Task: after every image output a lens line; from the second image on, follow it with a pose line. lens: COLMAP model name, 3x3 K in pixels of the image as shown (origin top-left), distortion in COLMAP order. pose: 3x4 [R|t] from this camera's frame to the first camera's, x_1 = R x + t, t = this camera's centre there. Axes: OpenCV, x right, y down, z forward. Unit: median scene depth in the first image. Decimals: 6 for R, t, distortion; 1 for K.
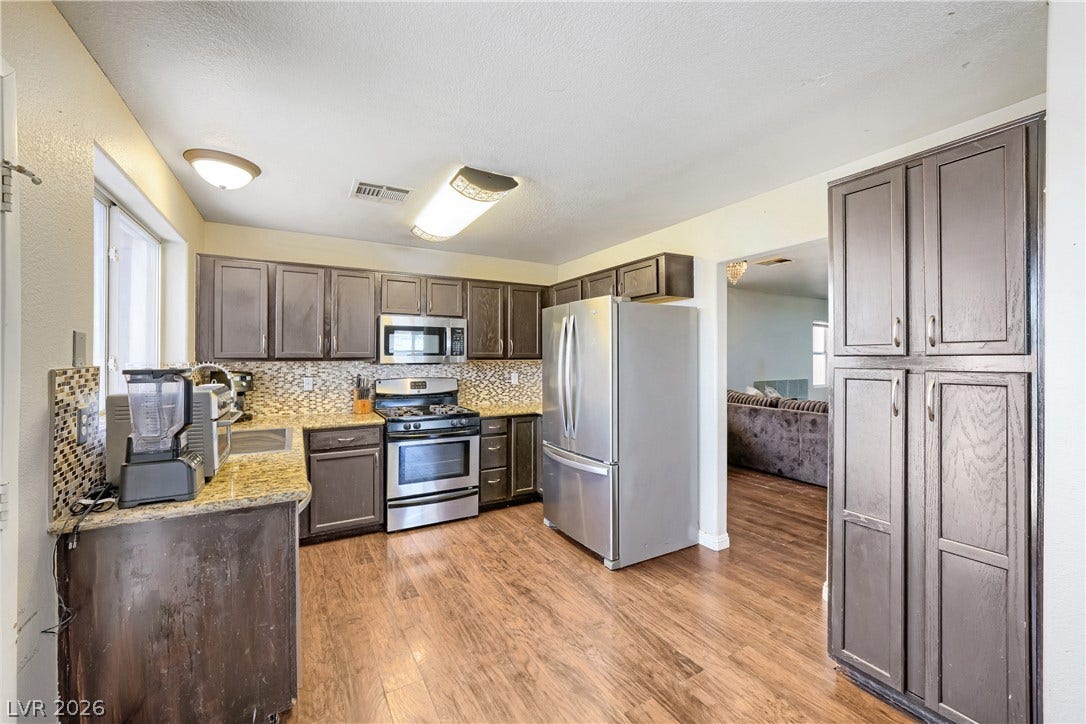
lens RADIAL K [[428.0, 0, 543.4], [0, 428.0, 358.5], [0, 0, 1]] dist [-0.010881, 0.002268]
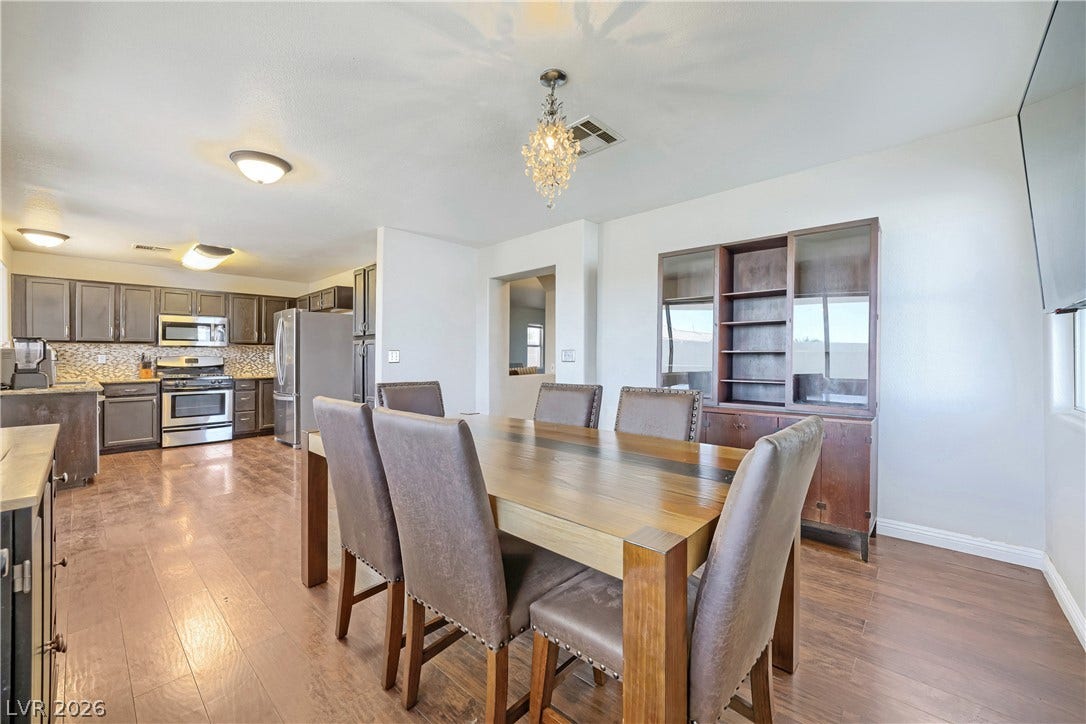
lens RADIAL K [[428.0, 0, 540.4], [0, 428.0, 354.5], [0, 0, 1]] dist [-0.010881, 0.002268]
pose [[0.954004, -0.003960, 0.299767, 0.518695], [0.007318, 0.999922, -0.010082, 0.075172], [-0.299703, 0.011812, 0.953959, -0.970262]]
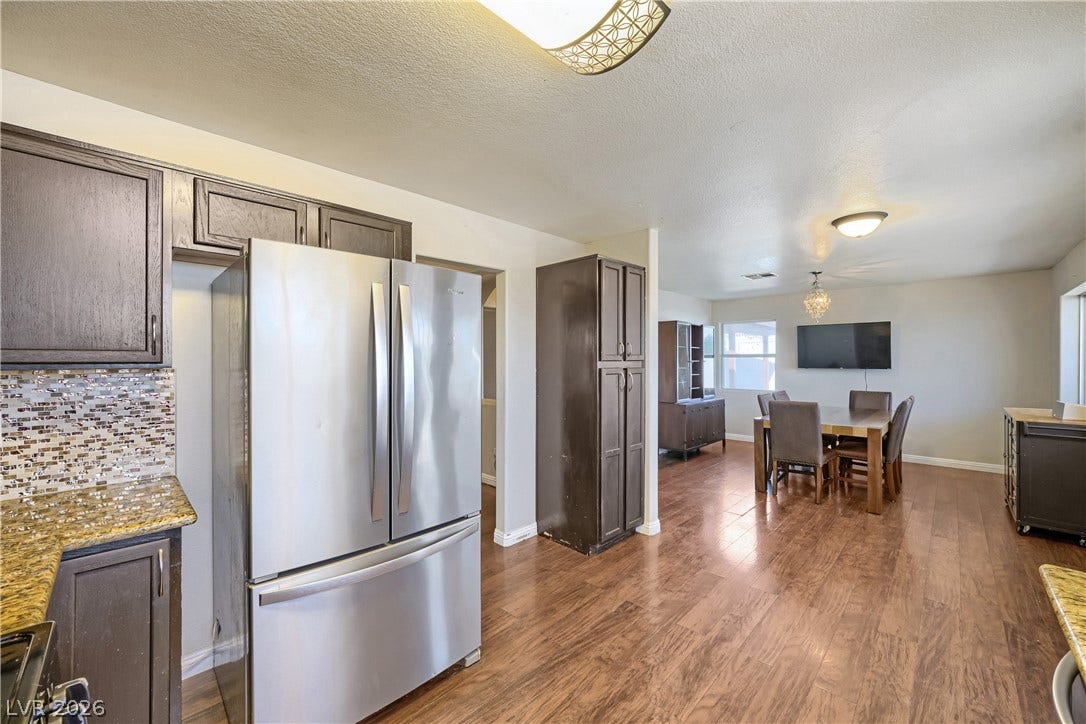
lens RADIAL K [[428.0, 0, 533.0], [0, 428.0, 363.1], [0, 0, 1]] dist [-0.010881, 0.002268]
pose [[-0.262644, -0.001570, 0.964892, -0.446449], [0.004042, 0.999988, 0.002728, -0.003648], [-0.964884, 0.004617, -0.262634, 0.885628]]
